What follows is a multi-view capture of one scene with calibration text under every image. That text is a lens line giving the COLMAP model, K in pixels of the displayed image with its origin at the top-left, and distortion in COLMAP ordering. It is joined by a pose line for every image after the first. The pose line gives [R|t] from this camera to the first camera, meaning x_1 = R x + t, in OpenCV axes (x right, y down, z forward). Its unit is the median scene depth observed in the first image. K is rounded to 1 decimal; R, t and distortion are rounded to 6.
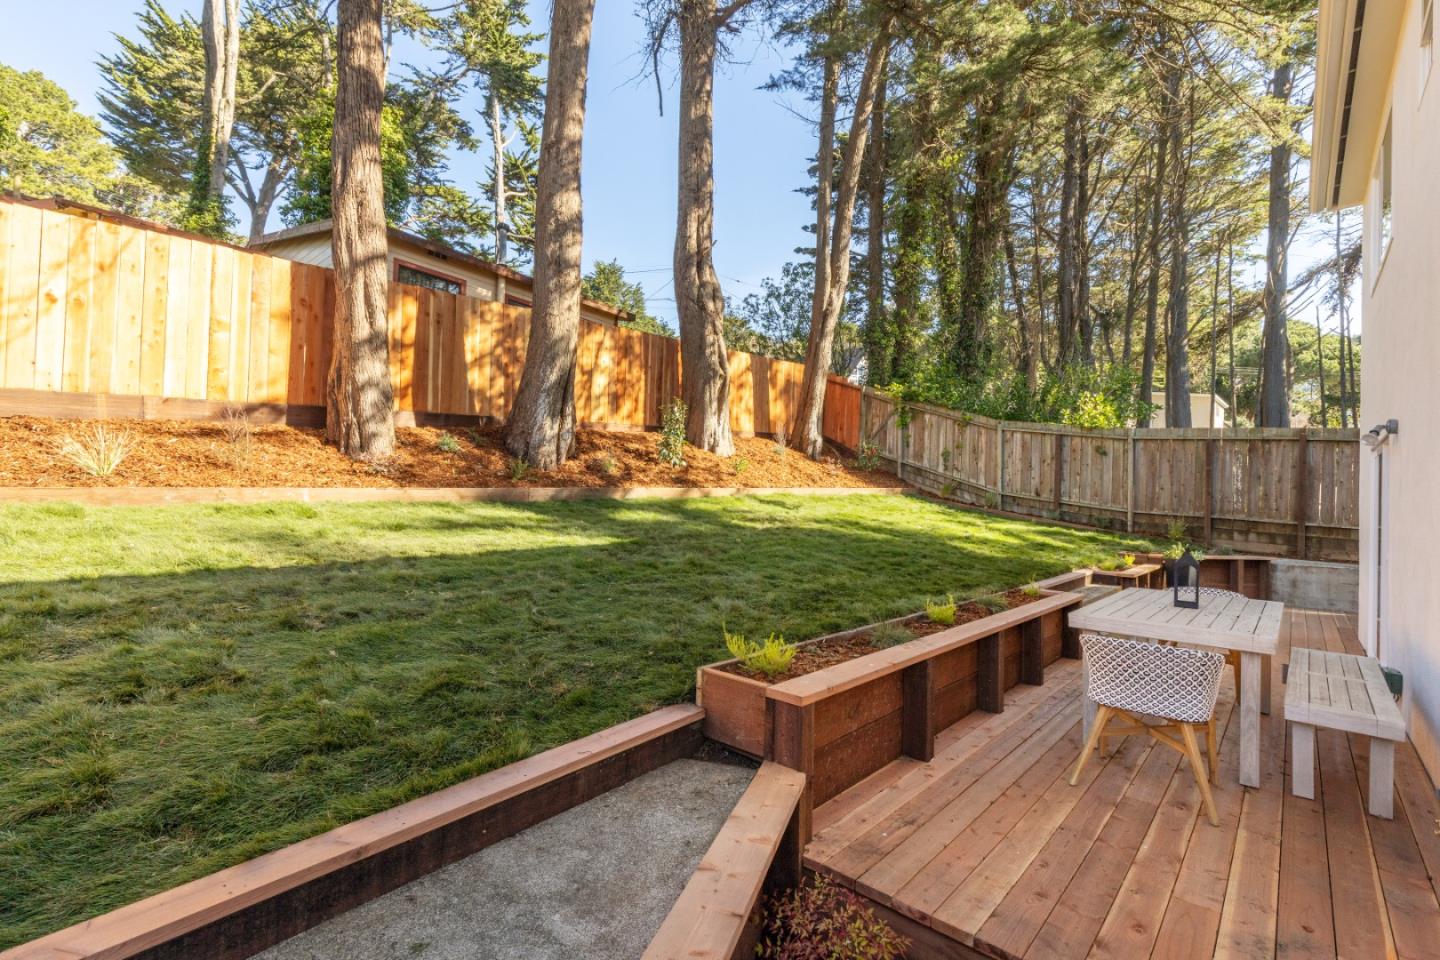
lens RADIAL K [[640.6, 0, 733.8], [0, 640.6, 482.5], [0, 0, 1]] dist [0.004061, -0.000171]
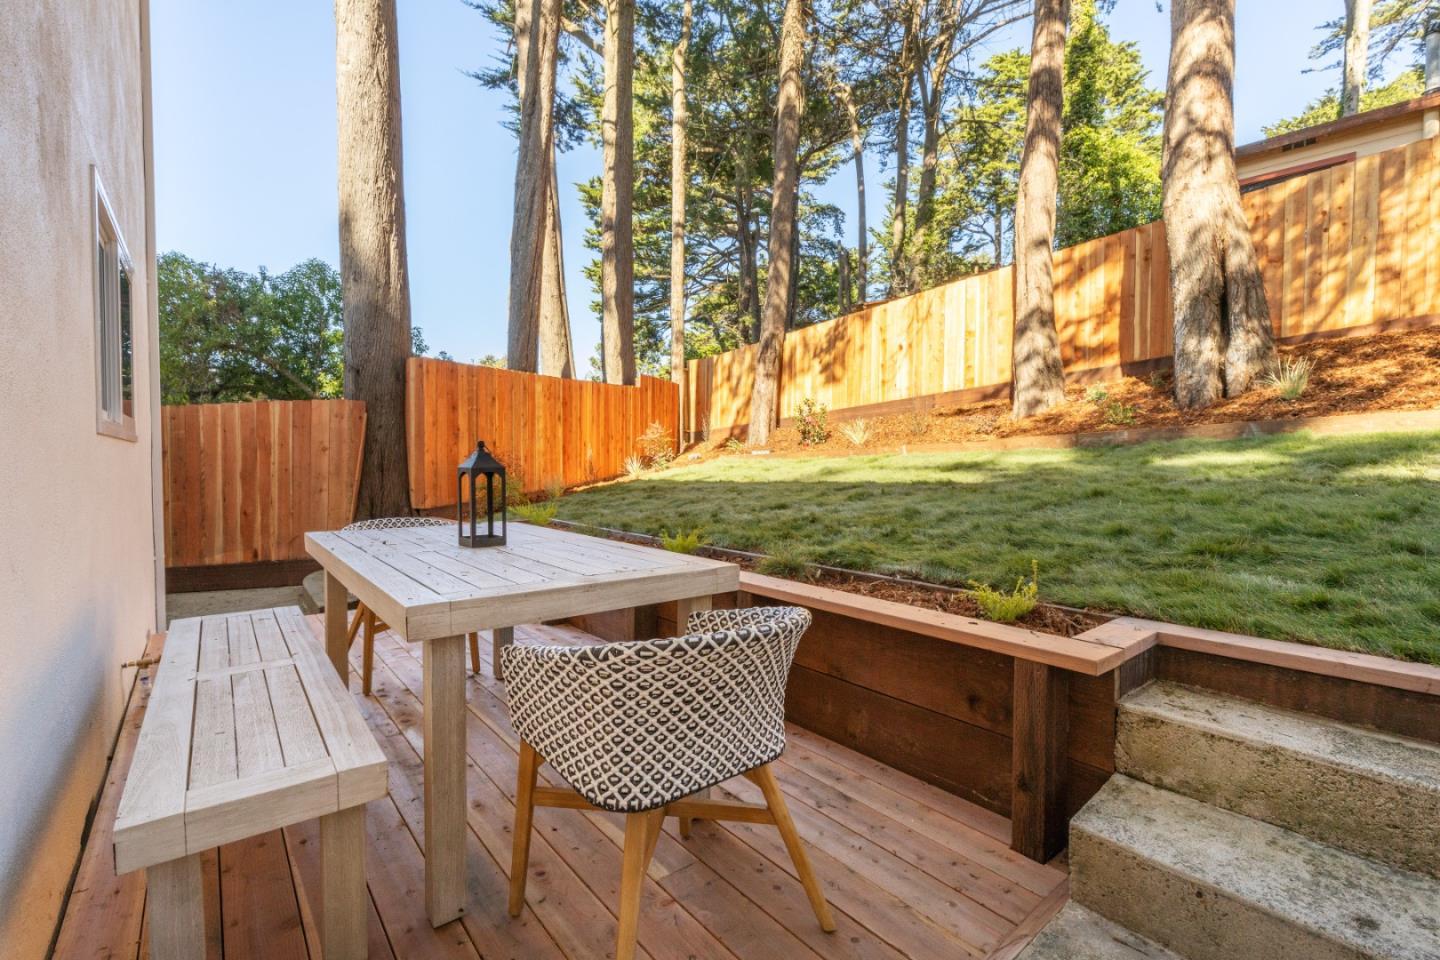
lens RADIAL K [[640.6, 0, 733.0], [0, 640.6, 486.3], [0, 0, 1]] dist [0.004061, -0.000171]
pose [[-0.161329, 0.006430, -0.986880, 0.407348], [0.016282, 0.999860, 0.003853, 0.044653], [0.986766, -0.015447, -0.161411, 0.430726]]
